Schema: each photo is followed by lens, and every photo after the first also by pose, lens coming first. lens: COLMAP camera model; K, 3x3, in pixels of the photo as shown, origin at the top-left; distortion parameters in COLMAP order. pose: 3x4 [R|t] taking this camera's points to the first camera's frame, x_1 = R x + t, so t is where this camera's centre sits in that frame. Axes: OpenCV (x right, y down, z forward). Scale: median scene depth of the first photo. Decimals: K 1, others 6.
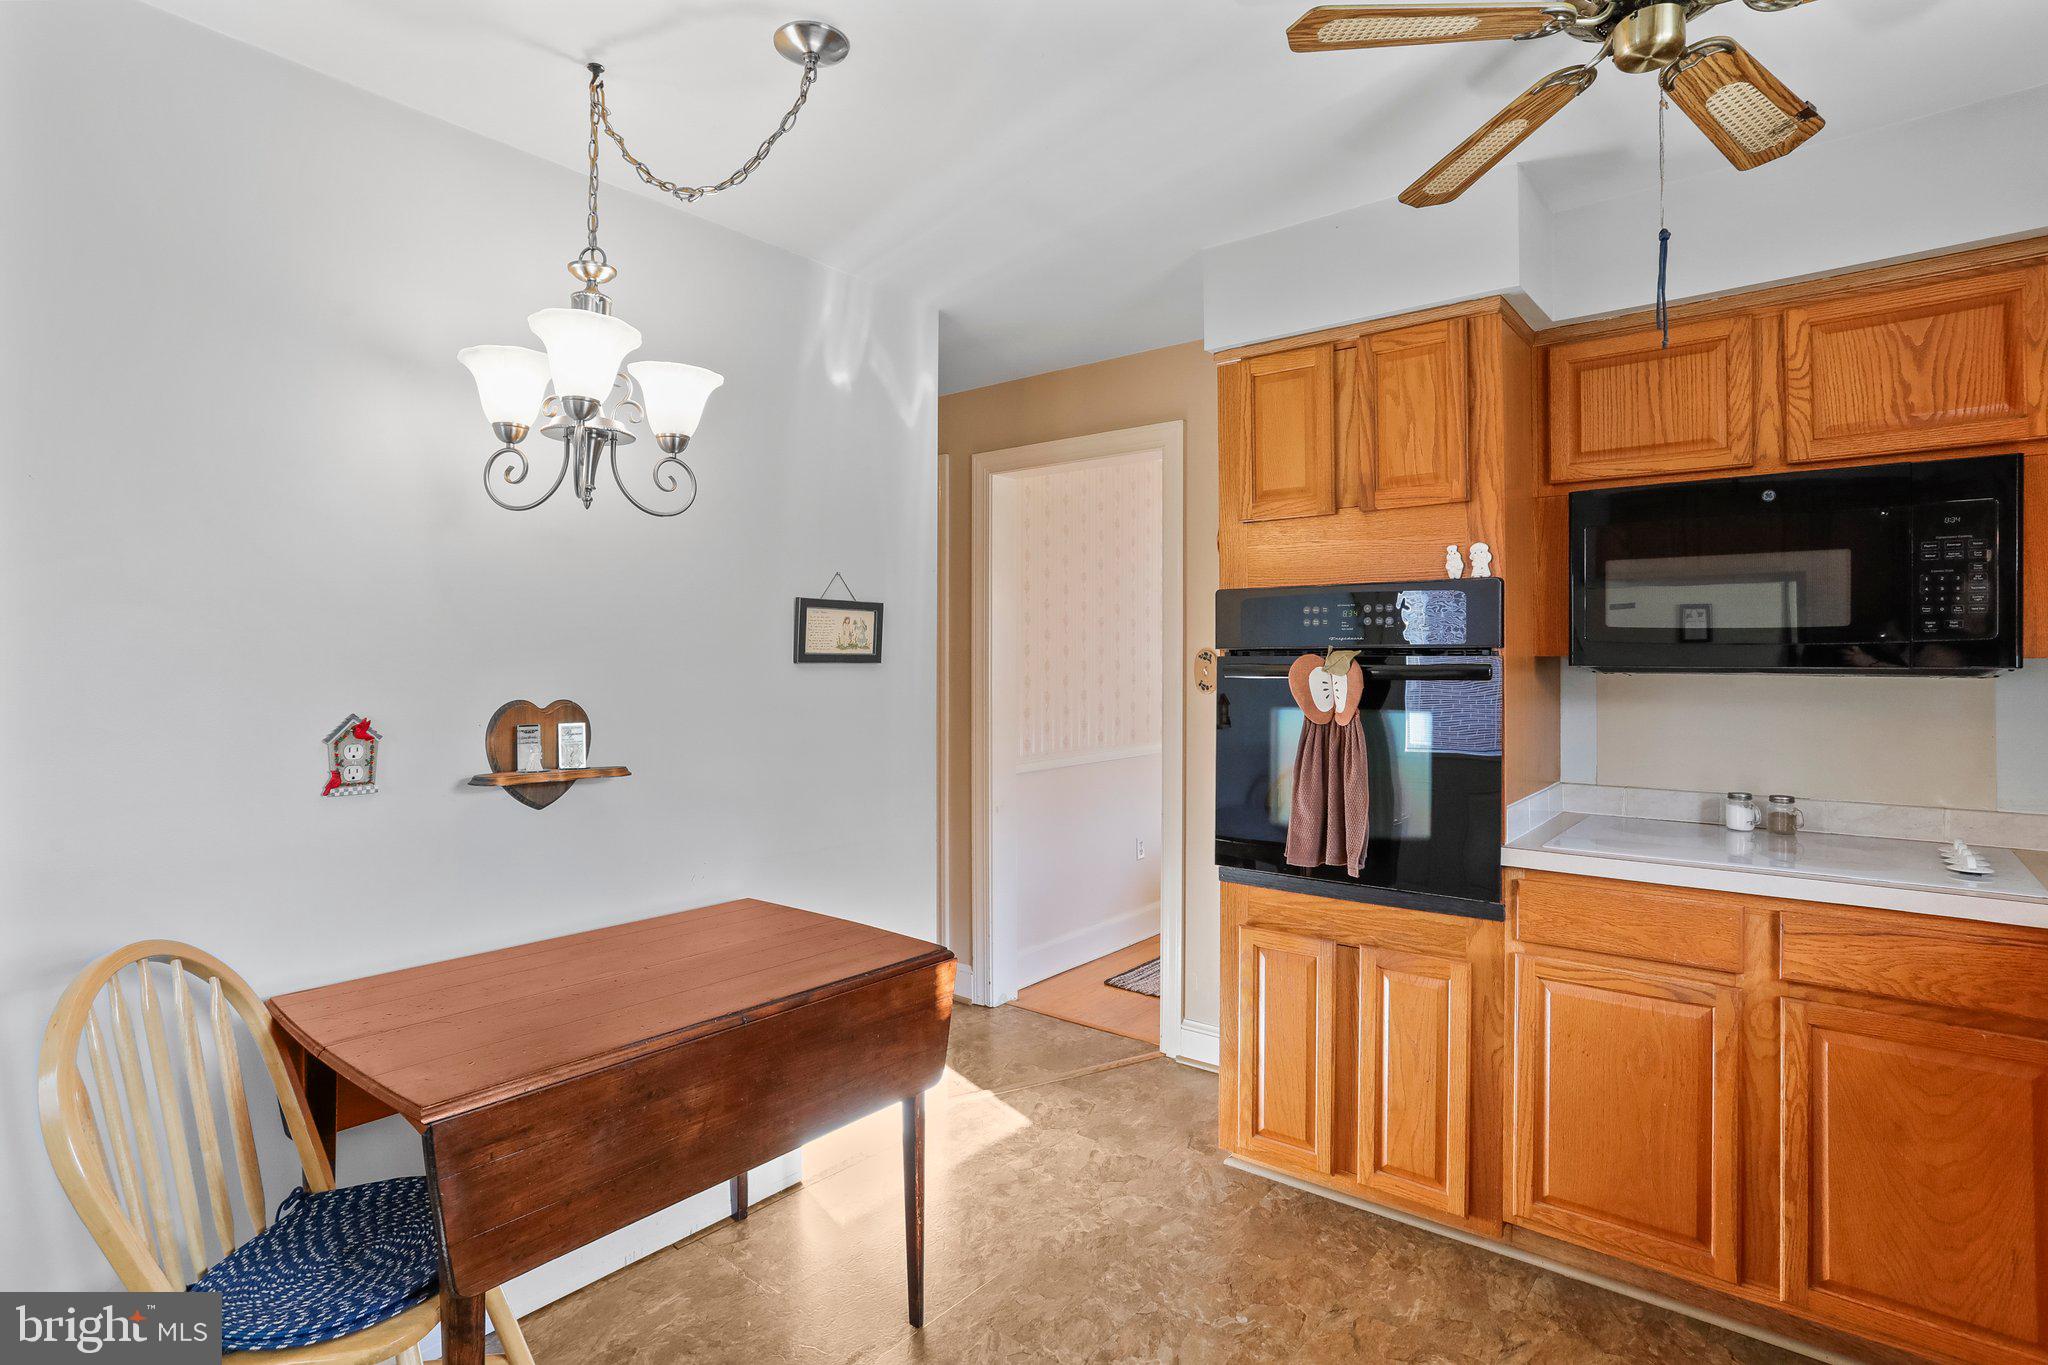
lens RADIAL K [[1010.6, 0, 1026.3], [0, 1010.6, 665.2], [0, 0, 1]] dist [-0.044518, 0.020420]
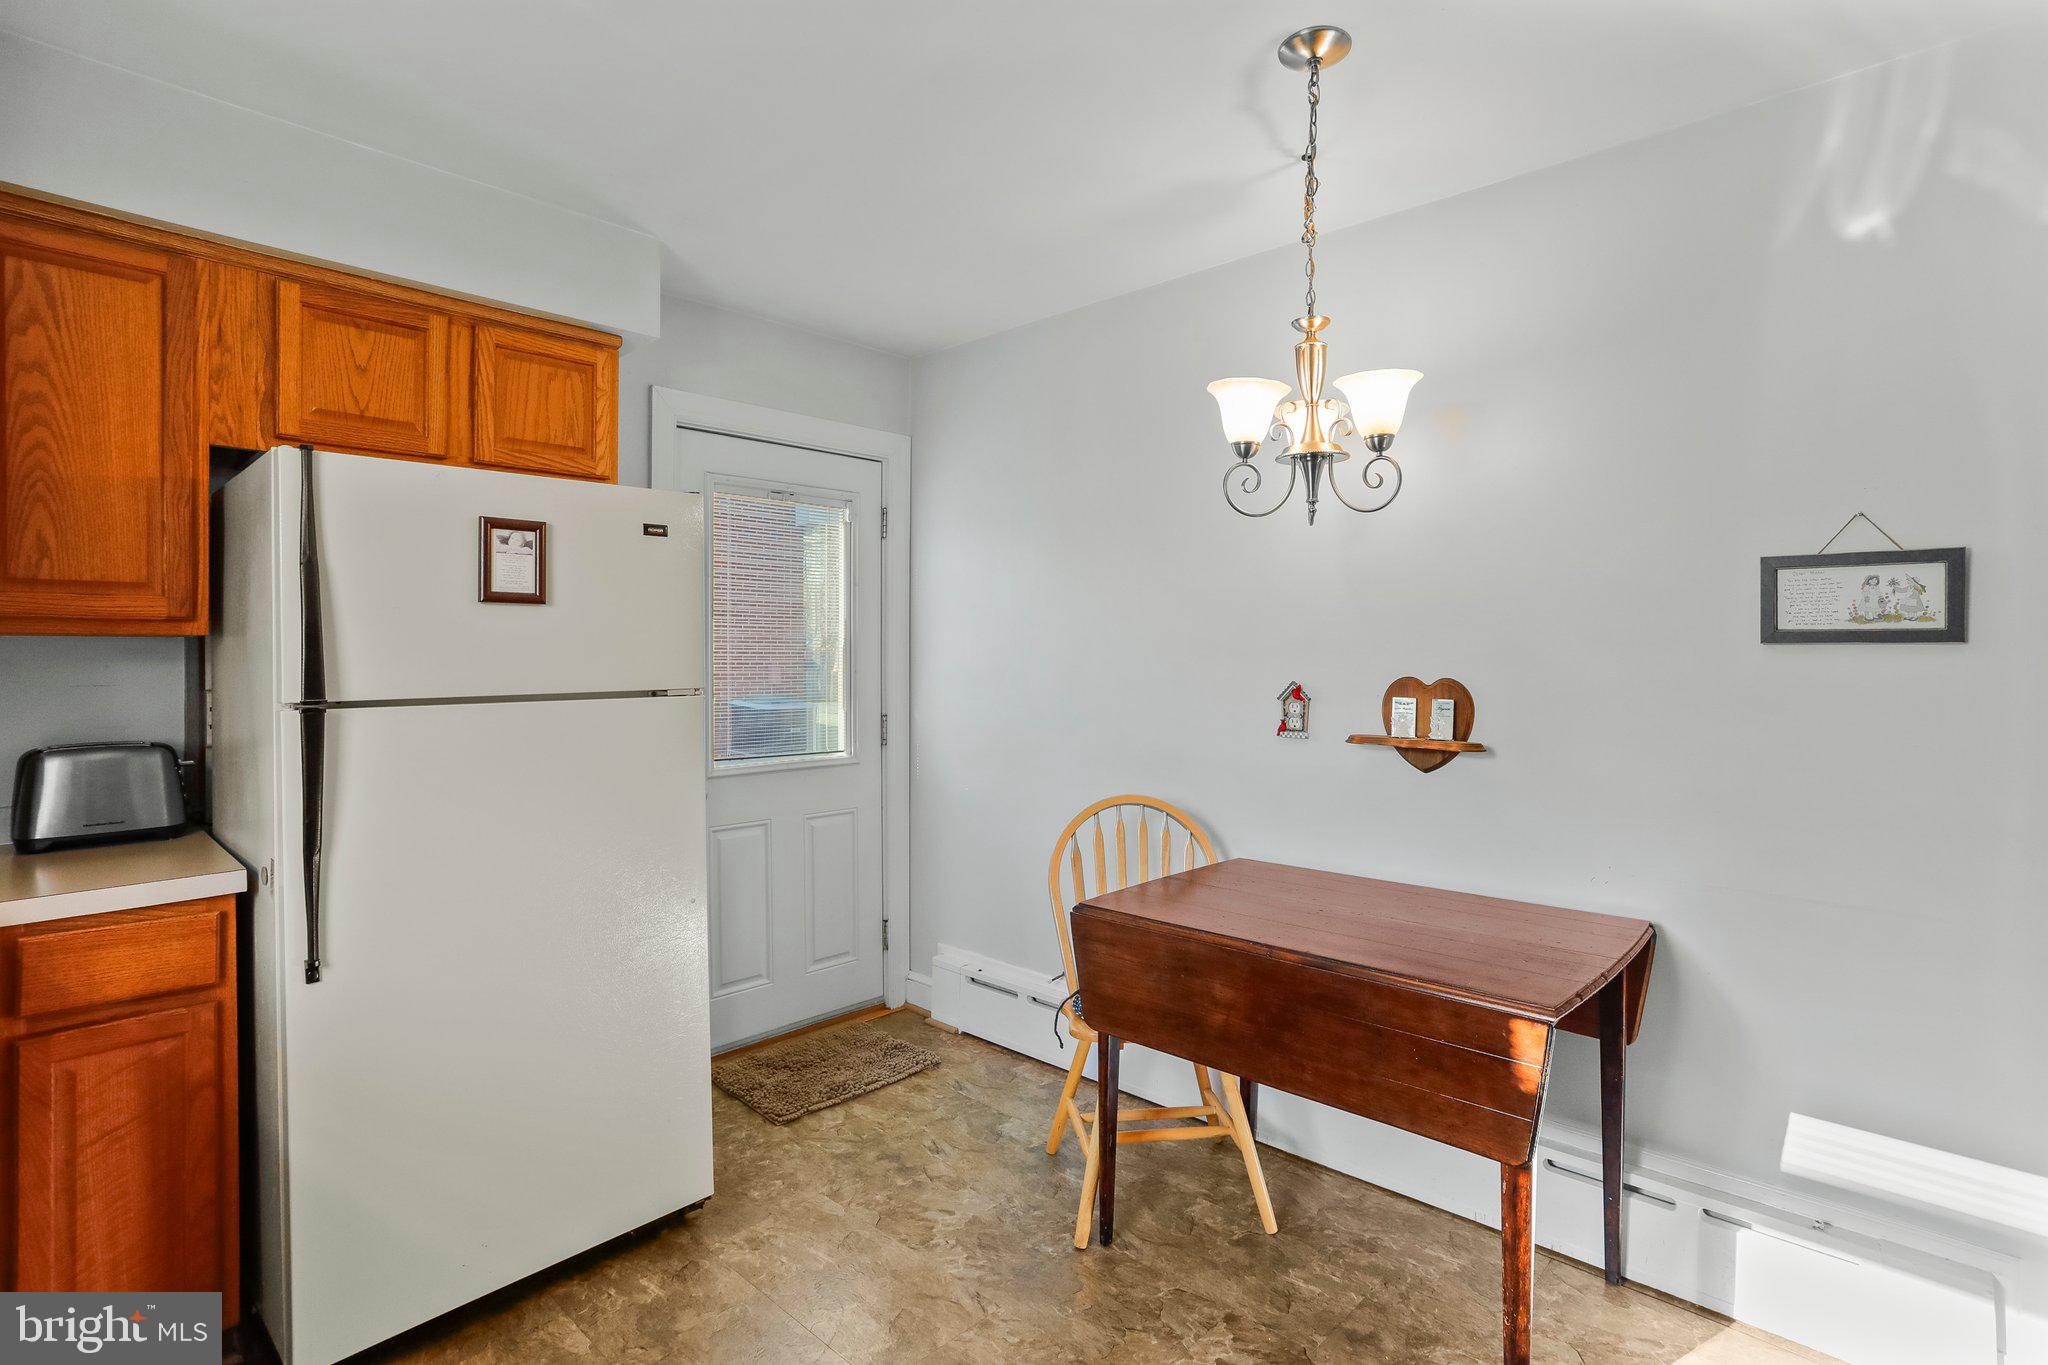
lens RADIAL K [[1010.6, 0, 1039.1], [0, 1010.6, 664.6], [0, 0, 1]] dist [-0.044518, 0.020420]
pose [[-0.074956, 0.014876, -0.997076, 0.467187], [0.000499, 0.999889, 0.014880, 0.001850], [0.997187, 0.000618, -0.074955, 0.433696]]
